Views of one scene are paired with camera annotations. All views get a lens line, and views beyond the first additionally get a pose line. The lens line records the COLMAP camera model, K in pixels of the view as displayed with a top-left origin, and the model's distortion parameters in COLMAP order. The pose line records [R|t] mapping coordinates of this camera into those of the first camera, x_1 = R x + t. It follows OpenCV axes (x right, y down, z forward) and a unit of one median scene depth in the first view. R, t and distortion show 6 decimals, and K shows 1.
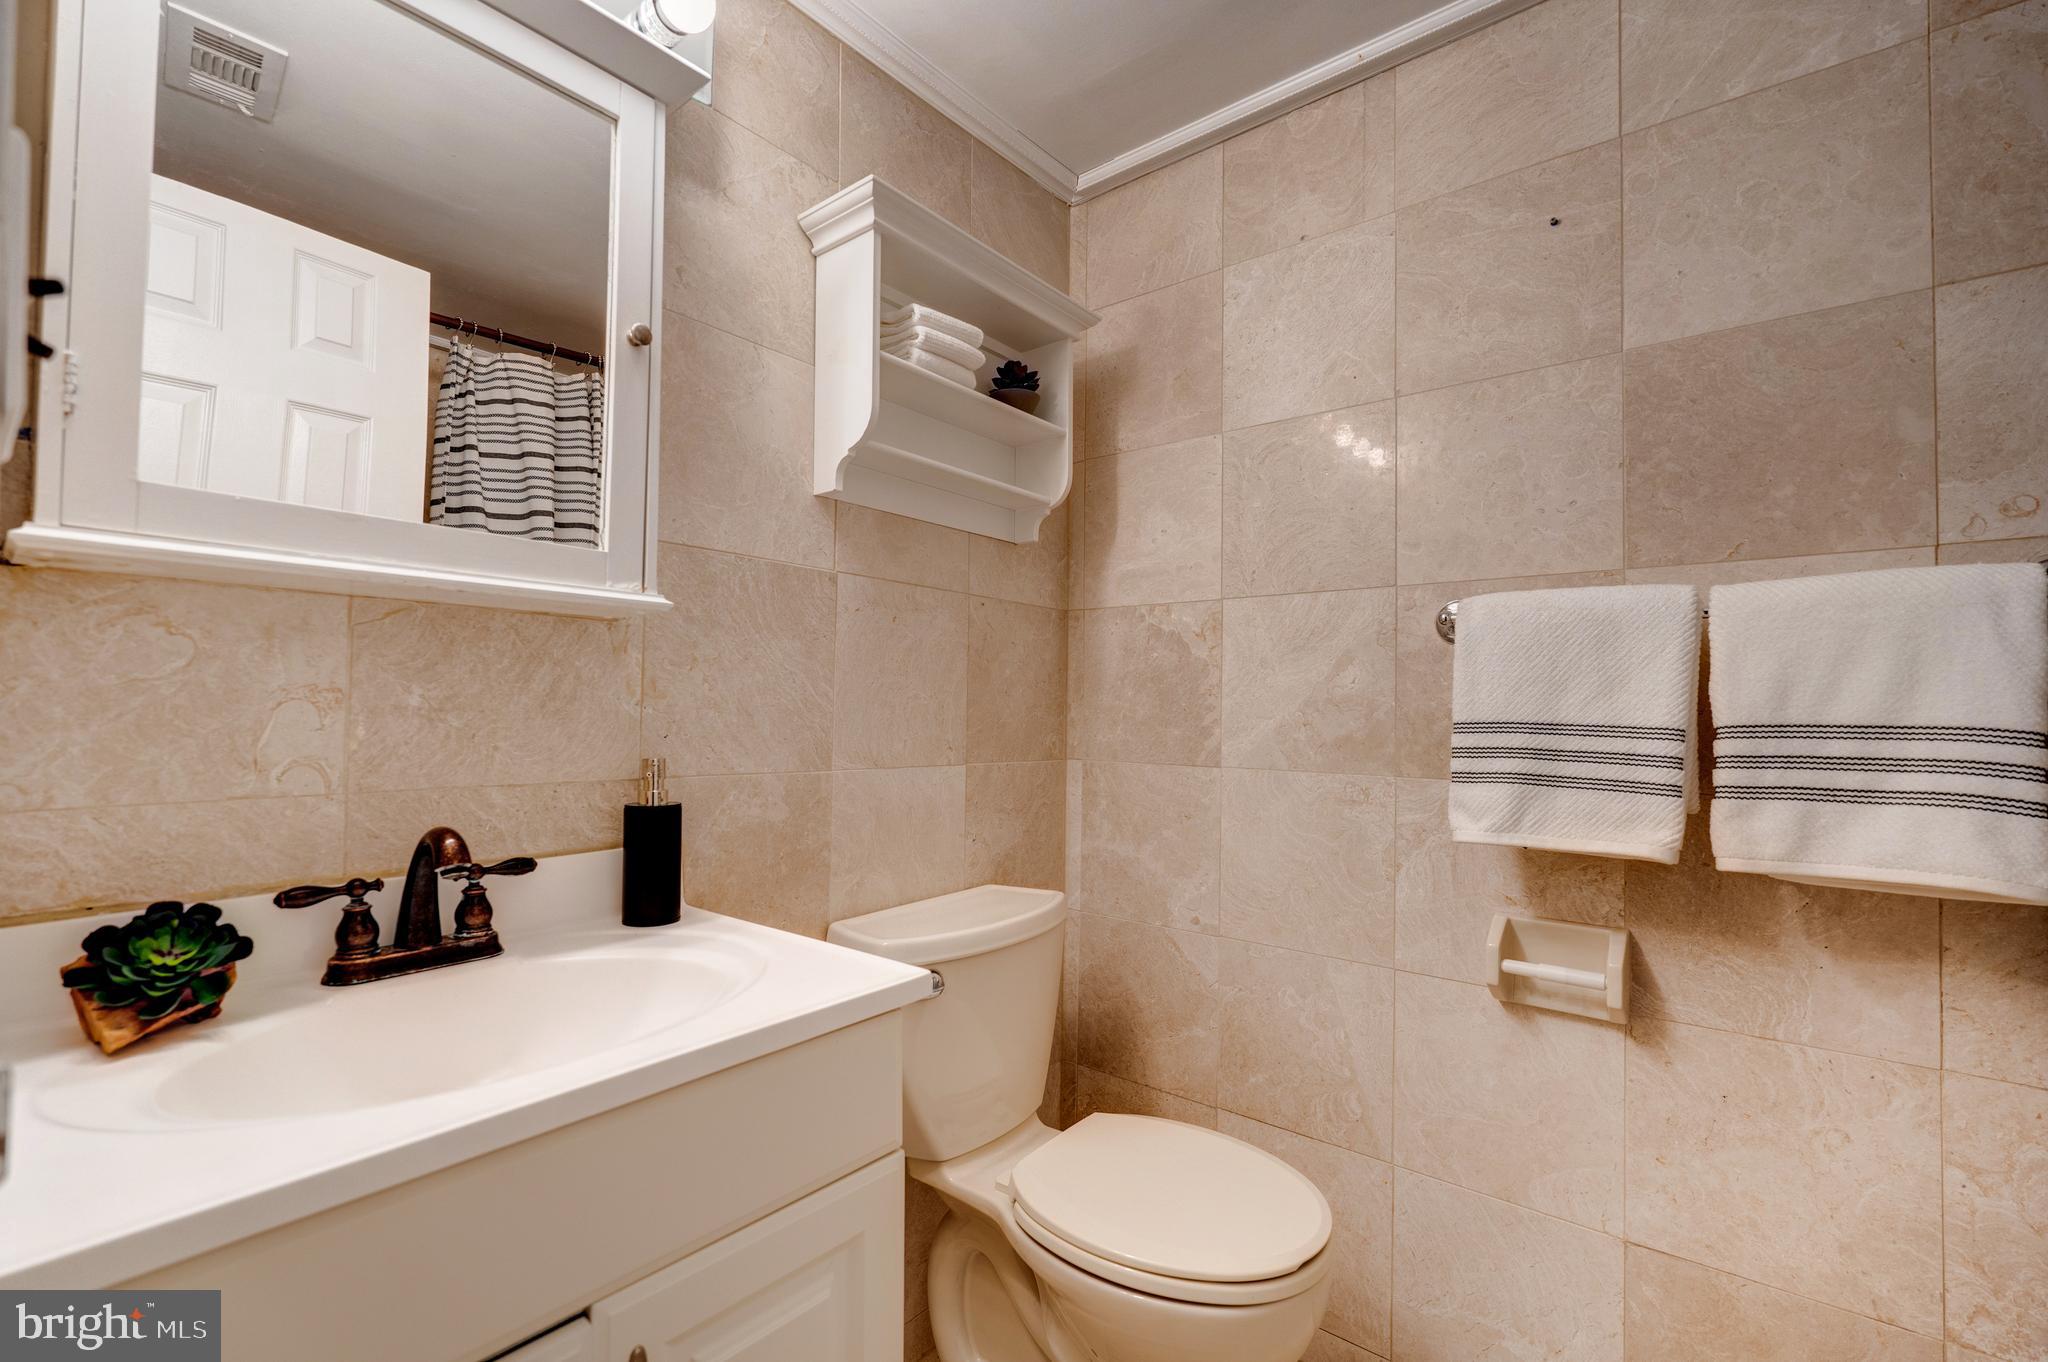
lens RADIAL K [[918.4, 0, 1005.8], [0, 918.4, 691.6], [0, 0, 1]] dist [-0.003589, 0.000389]
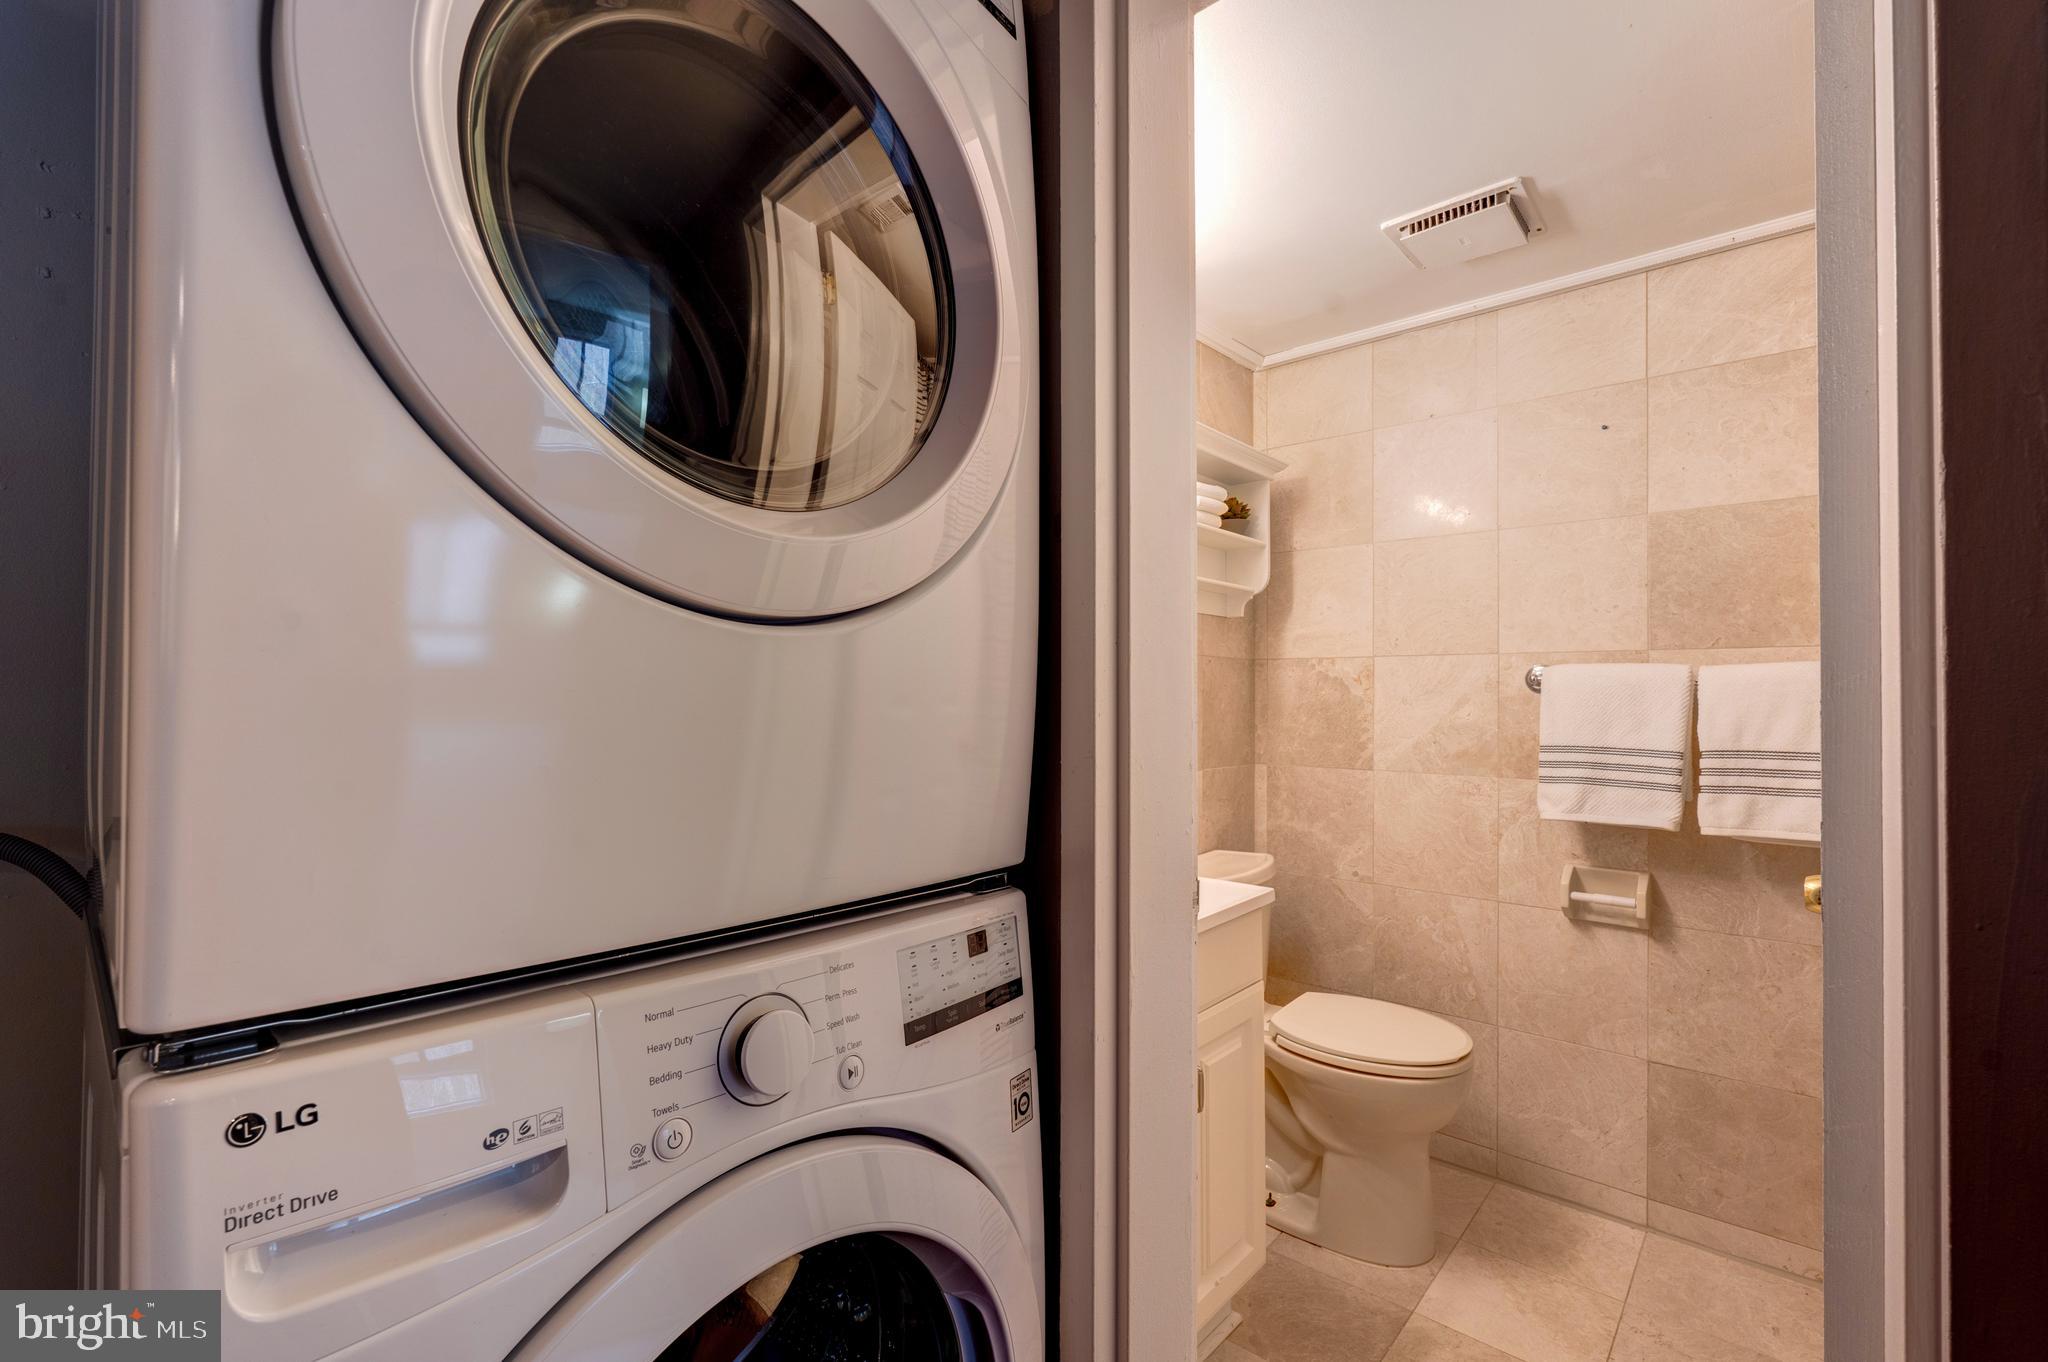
lens RADIAL K [[898.1, 0, 1026.1], [0, 898.1, 694.0], [0, 0, 1]] dist [0.000474, -0.000559]
pose [[0.999578, -0.010564, -0.027051, -0.360683], [0.011071, 0.999765, 0.018645, -0.093074], [0.026847, -0.018937, 0.999460, -0.582691]]
